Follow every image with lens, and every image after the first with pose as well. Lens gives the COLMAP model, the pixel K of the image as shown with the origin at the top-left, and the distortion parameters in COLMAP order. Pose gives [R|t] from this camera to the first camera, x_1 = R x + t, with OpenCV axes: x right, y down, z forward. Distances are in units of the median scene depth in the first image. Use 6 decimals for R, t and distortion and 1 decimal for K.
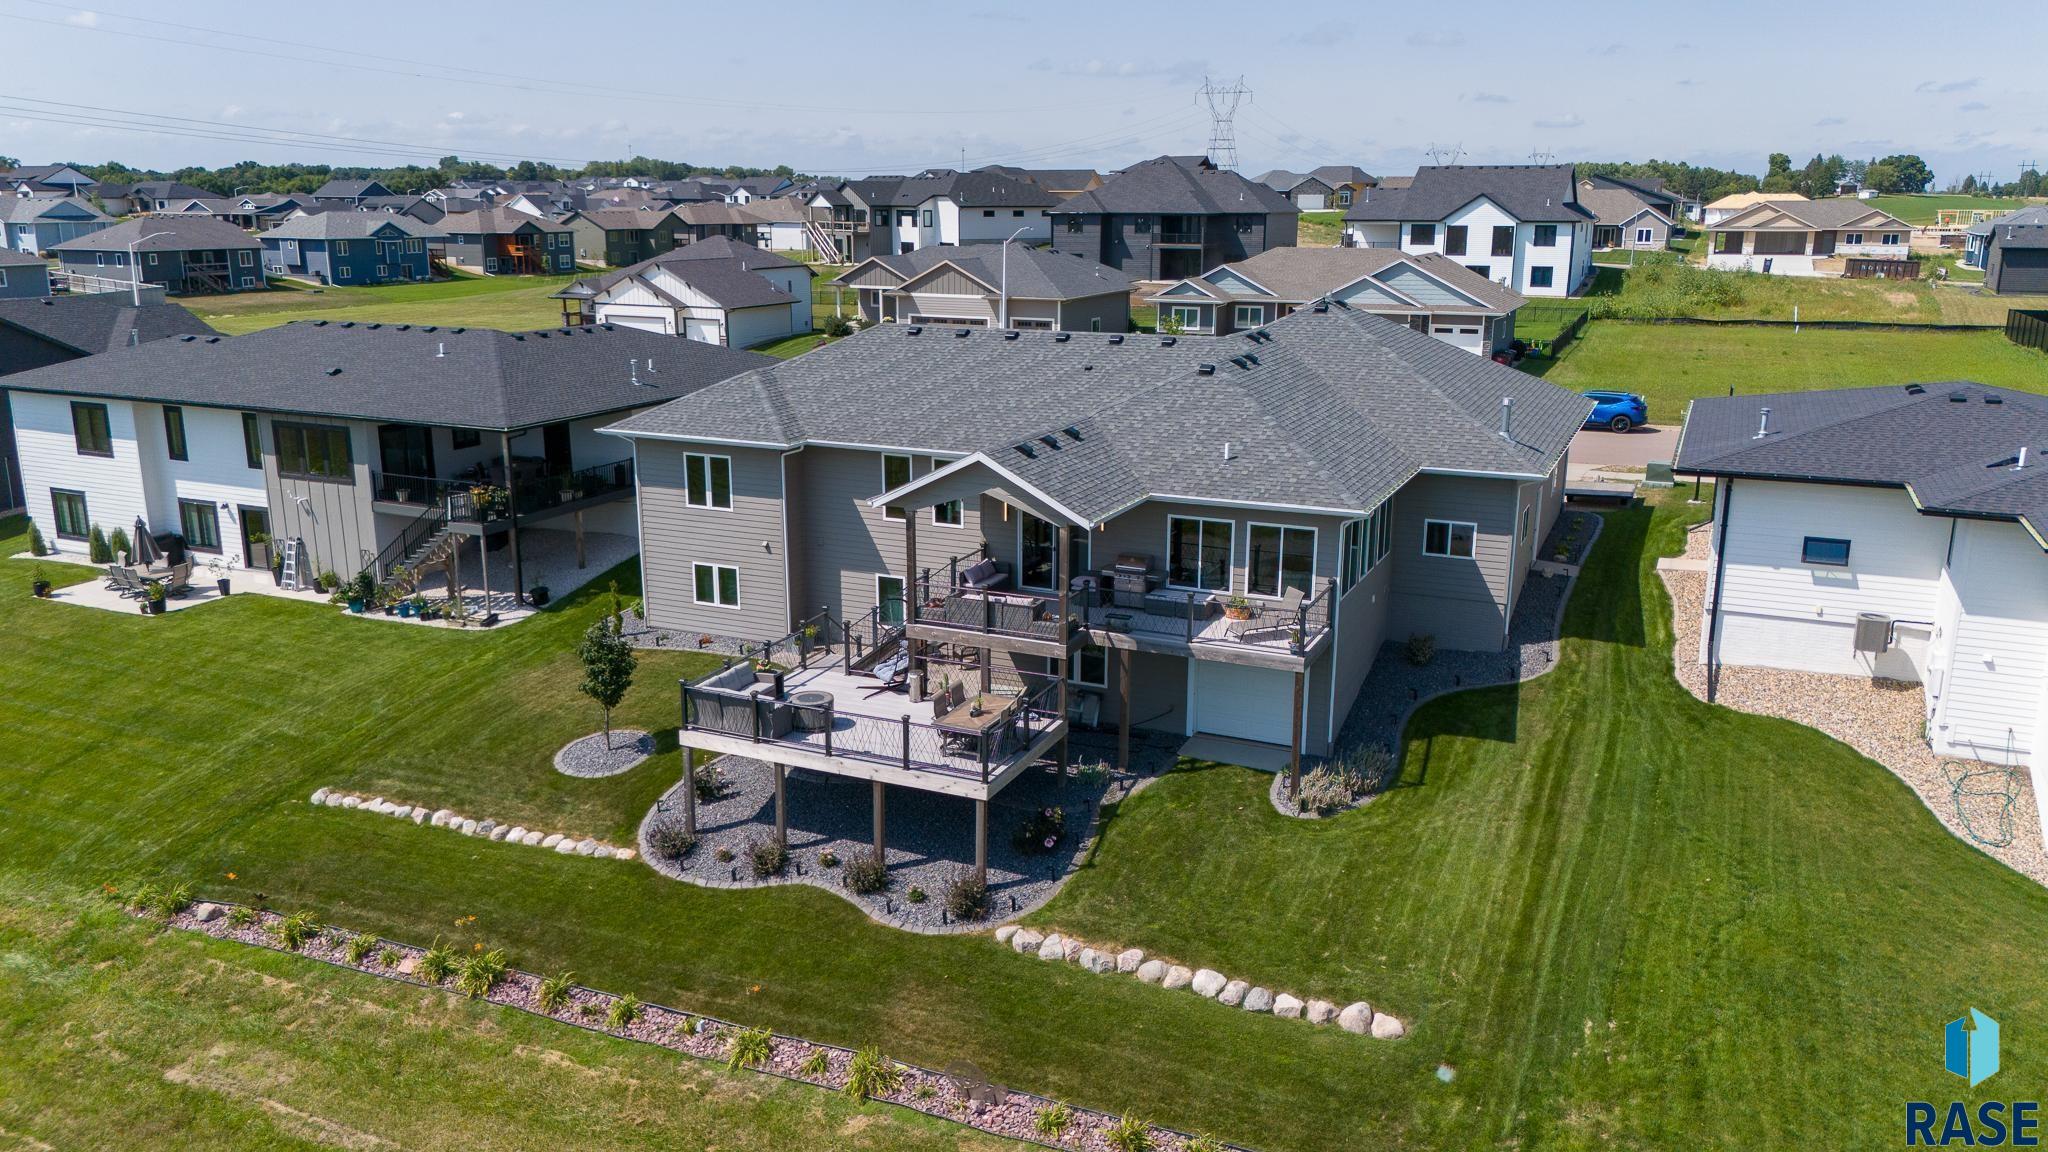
lens RADIAL K [[1509.2, 0, 1022.2], [0, 1509.2, 579.4], [0, 0, 1]] dist [0.061513, -0.054732]
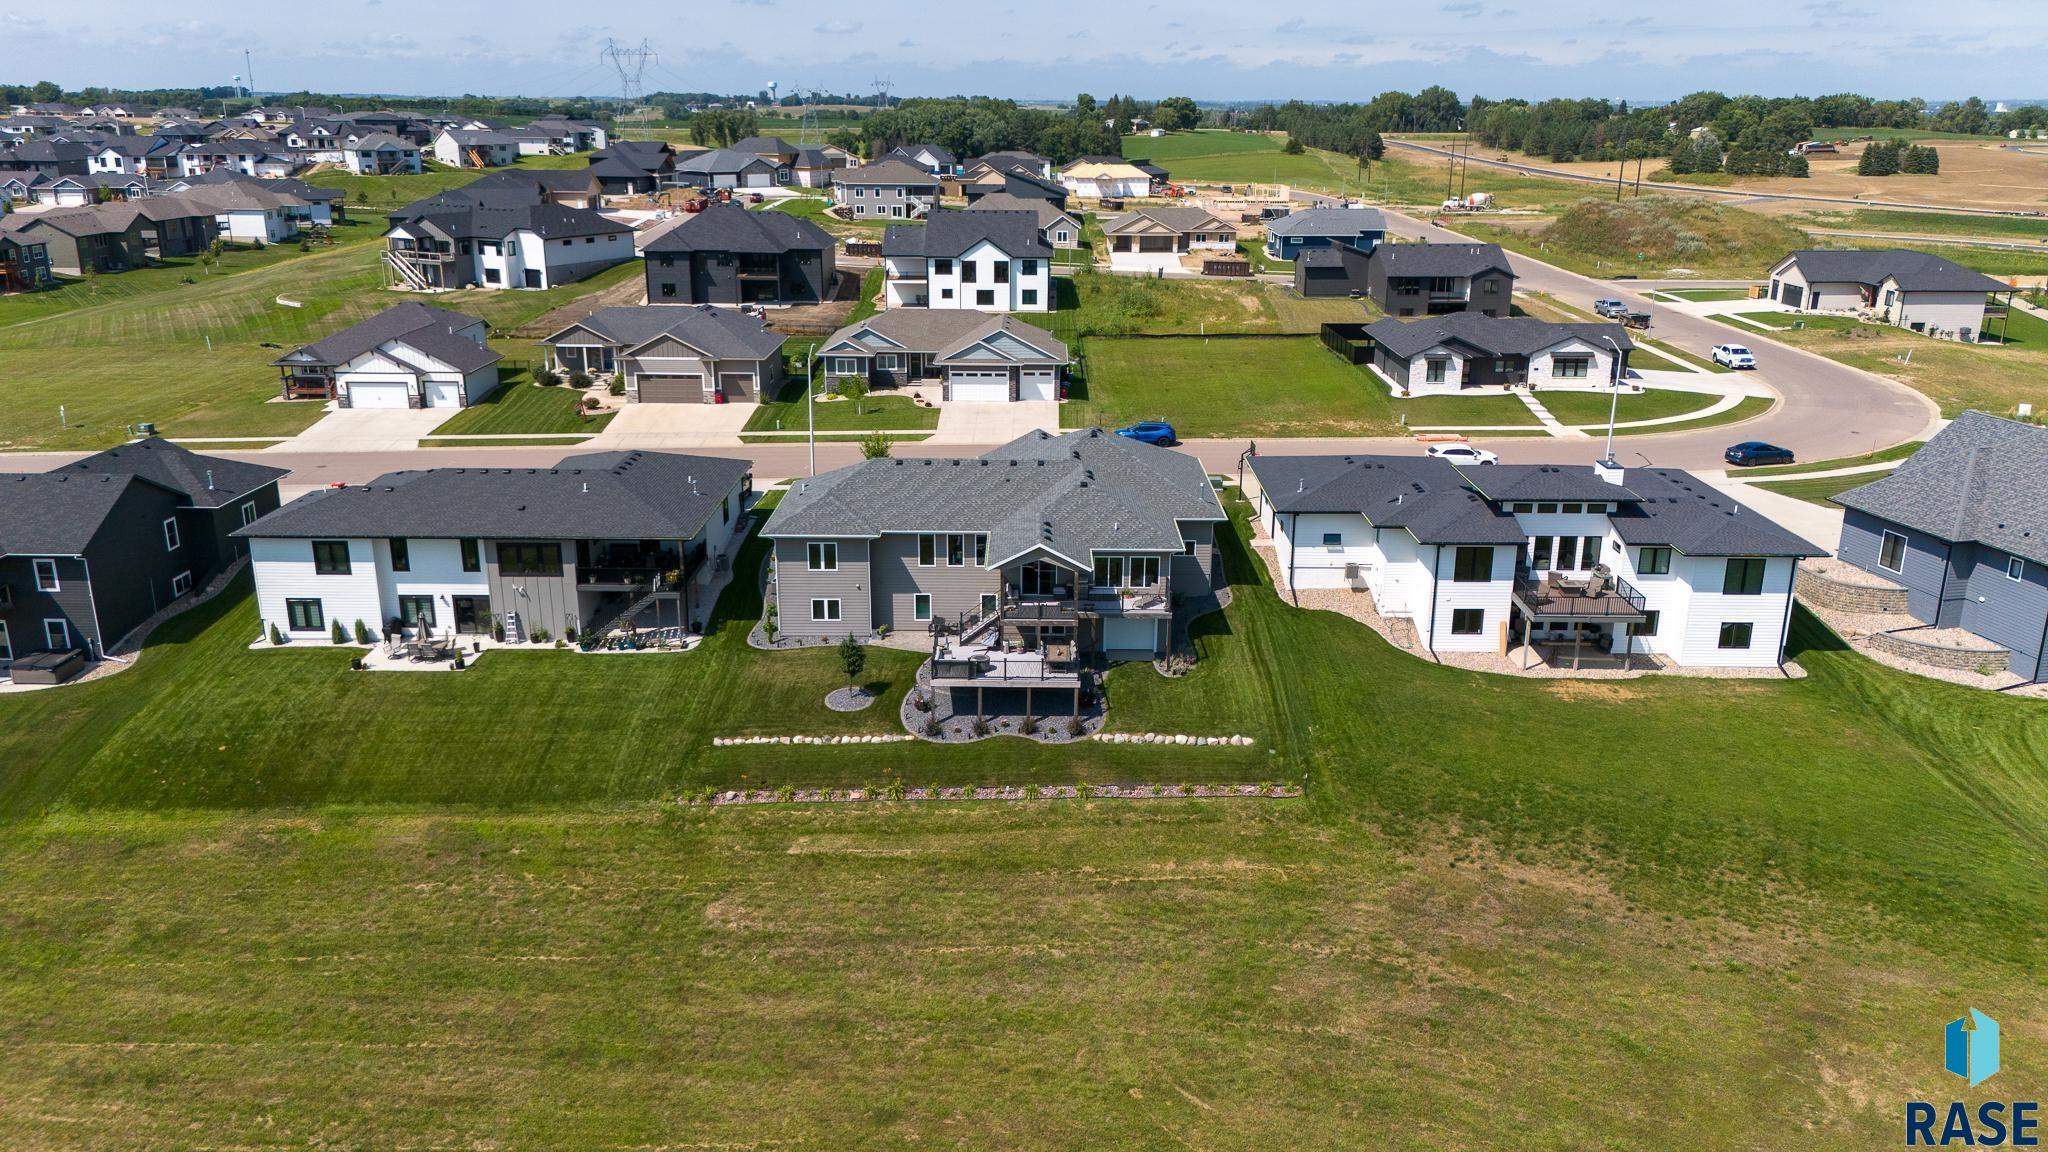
lens RADIAL K [[1507.7, 0, 1024.0], [0, 1507.7, 576.0], [0, 0, 1]] dist [0.093306, -0.124845]
pose [[0.912631, -0.121572, 0.390288, -0.805477], [0.099444, 0.992098, 0.076497, -0.179211], [-0.396504, -0.031002, 0.917509, -0.943297]]
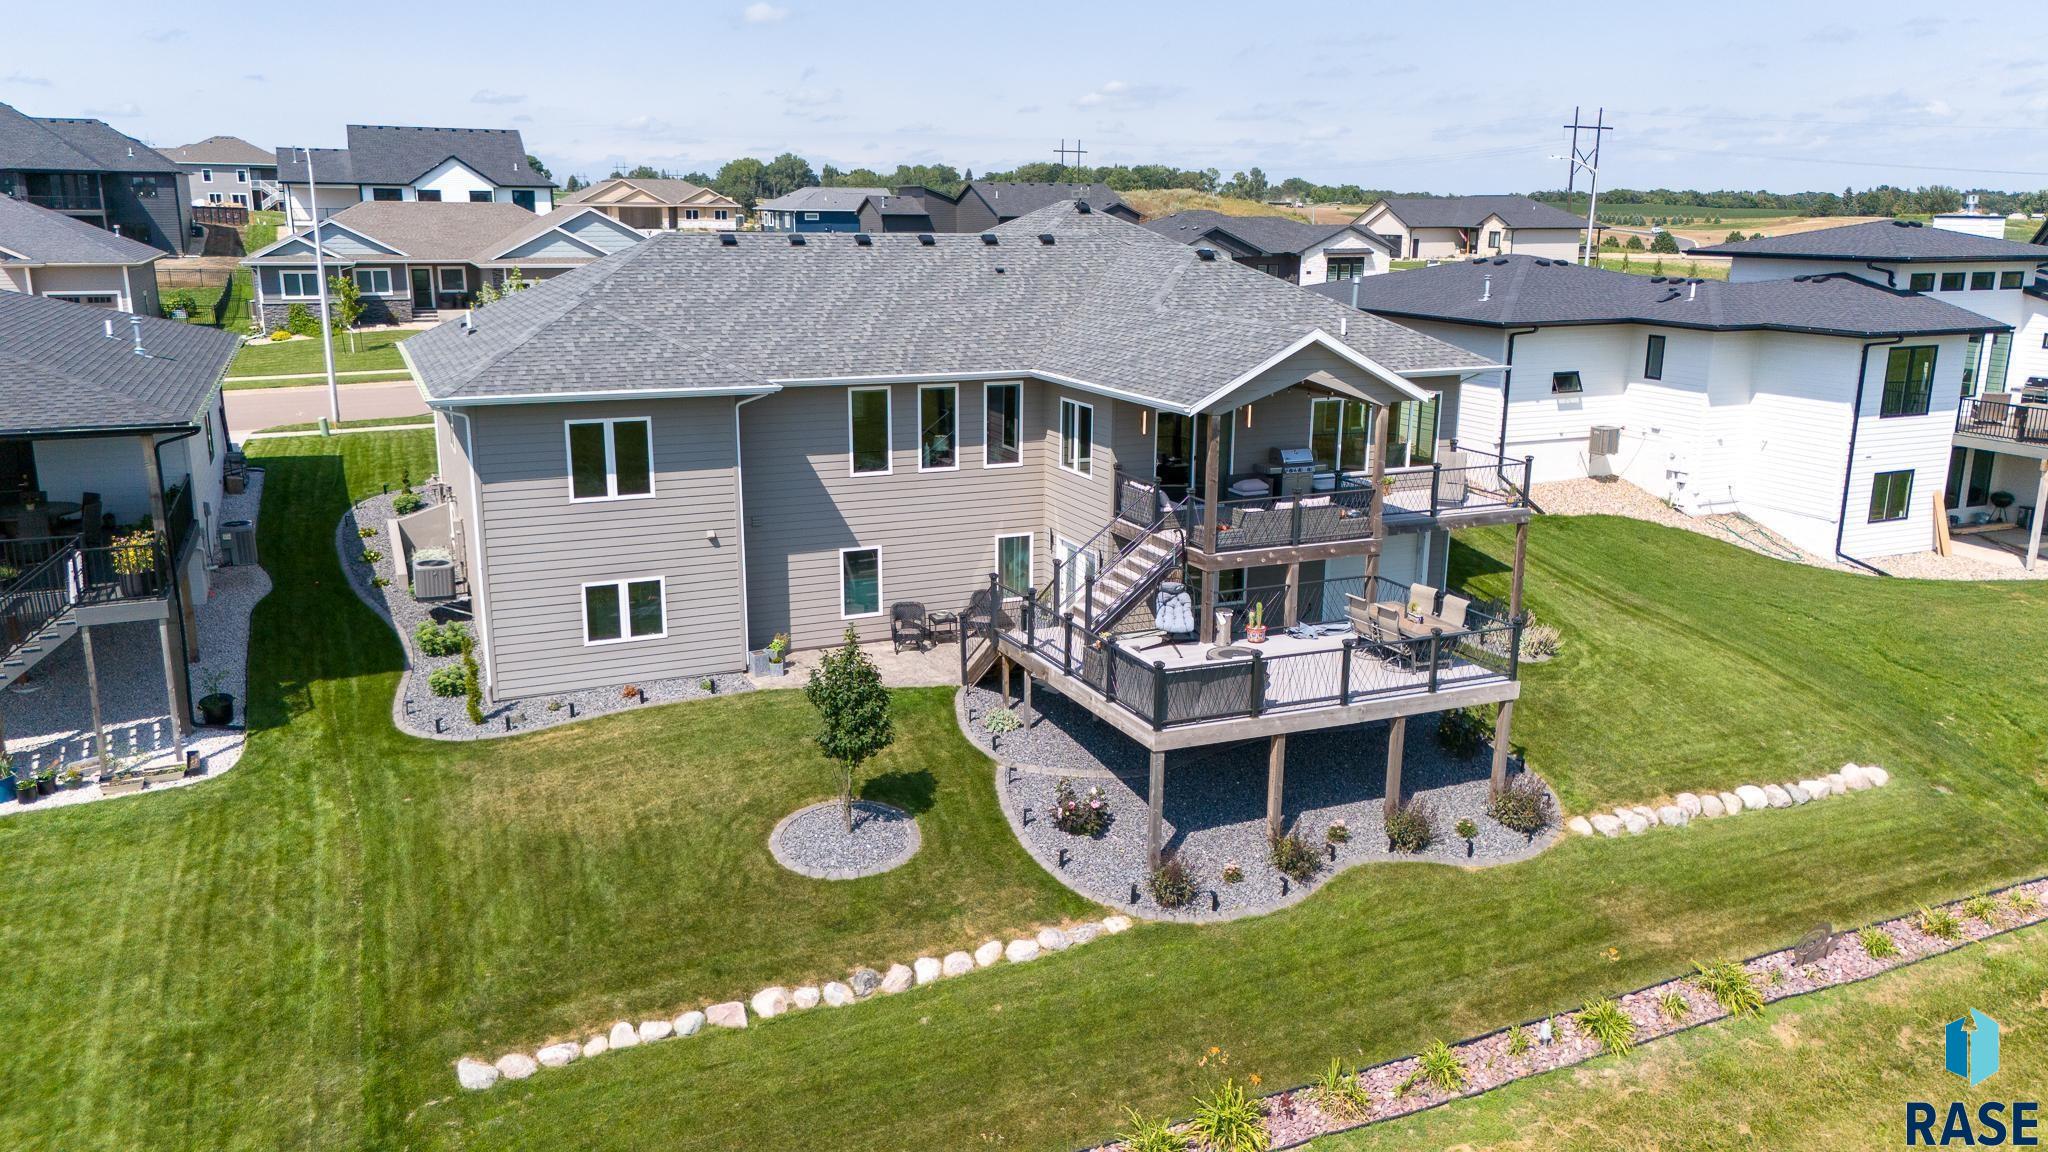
lens RADIAL K [[1509.2, 0, 1022.2], [0, 1509.2, 579.4], [0, 0, 1]] dist [0.061513, -0.054732]
pose [[0.661128, -0.180293, 0.728288, -0.661861], [0.179971, 0.980467, 0.079347, -0.036450], [-0.728368, 0.078612, 0.680662, 0.453460]]
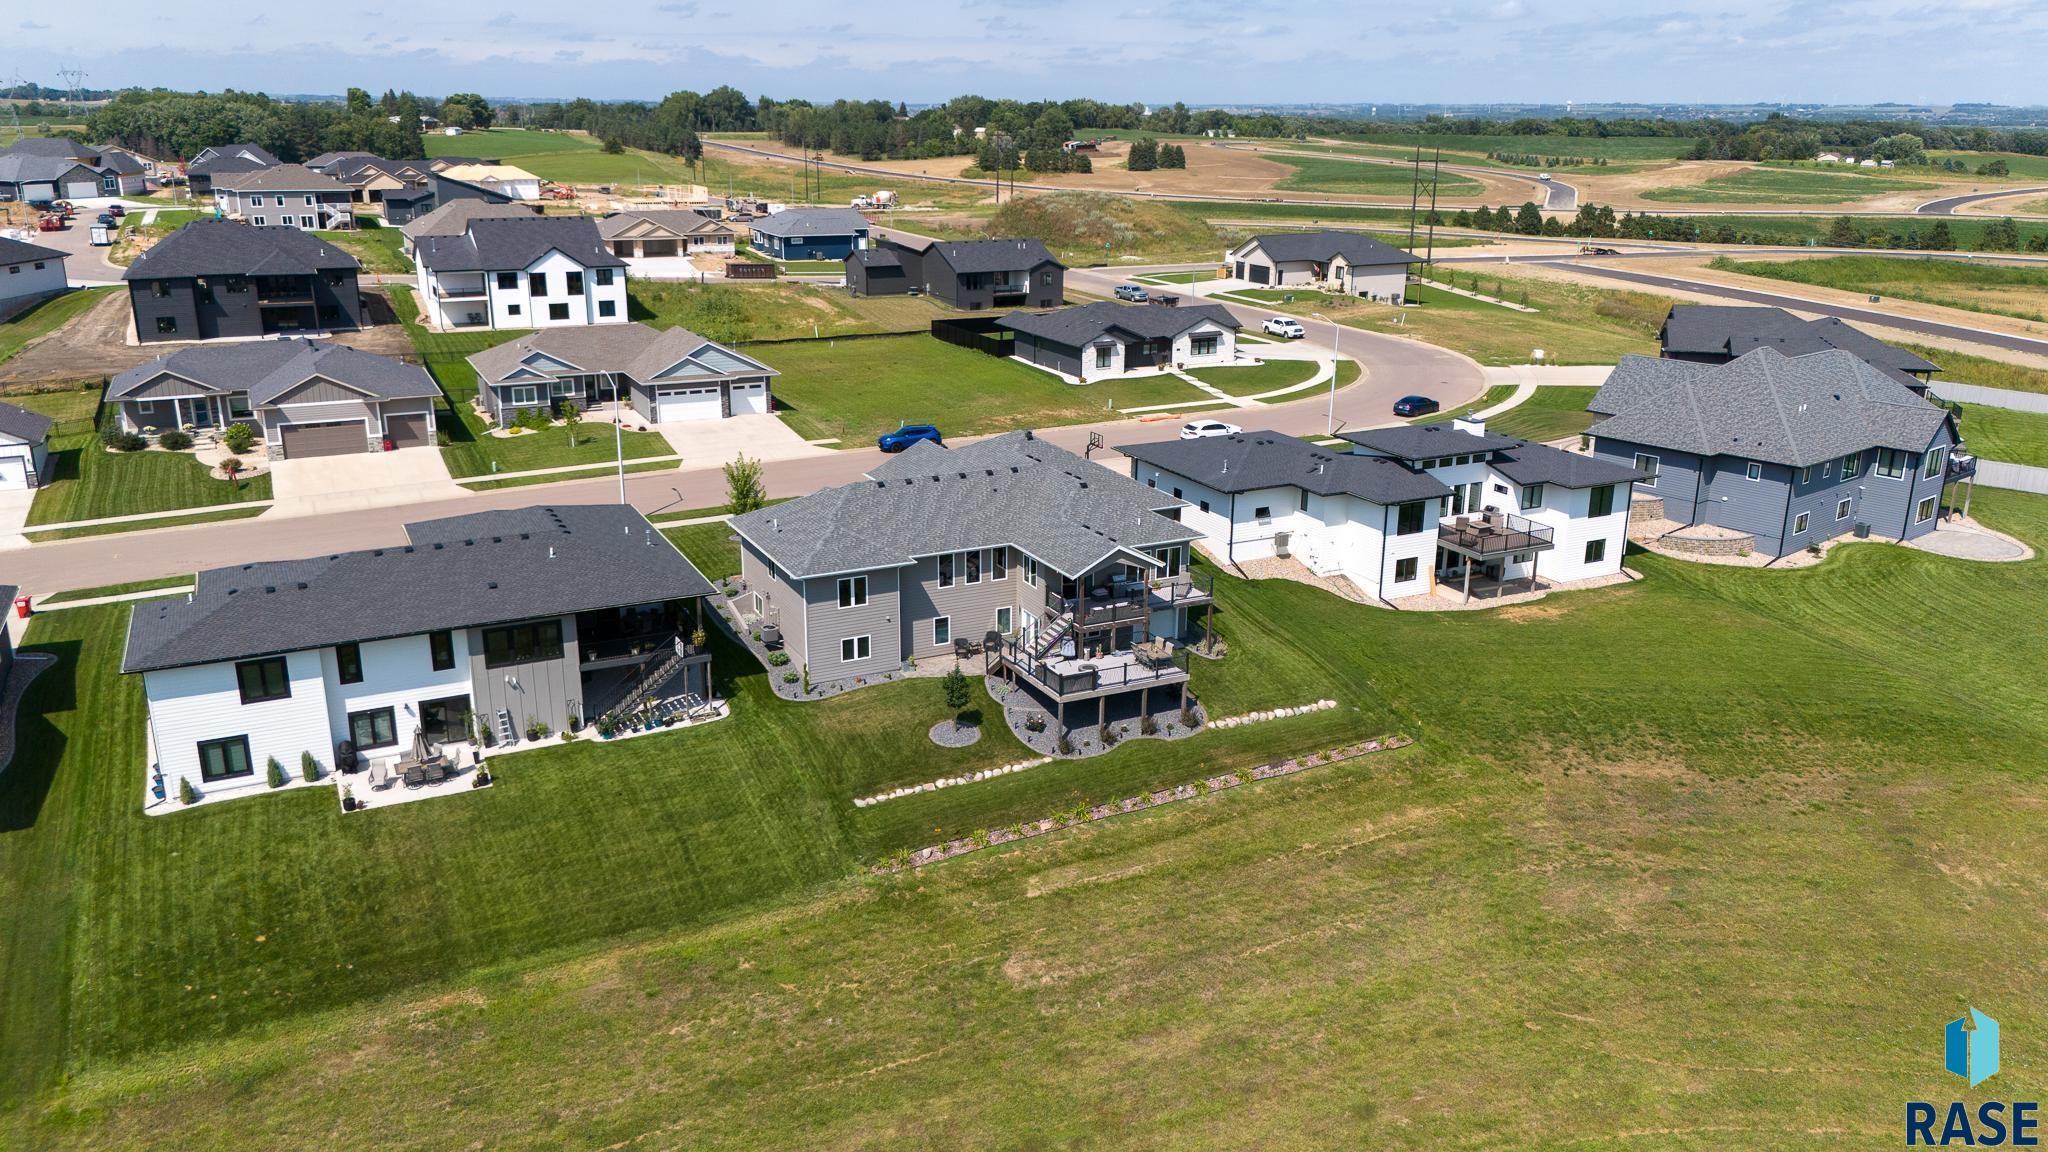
lens RADIAL K [[1507.7, 0, 1024.0], [0, 1507.7, 576.0], [0, 0, 1]] dist [0.093306, -0.124845]
pose [[0.625804, -0.230729, 0.745073, -1.561184], [0.187359, 0.971745, 0.143556, -0.334845], [-0.757144, 0.049759, 0.651351, -0.341771]]
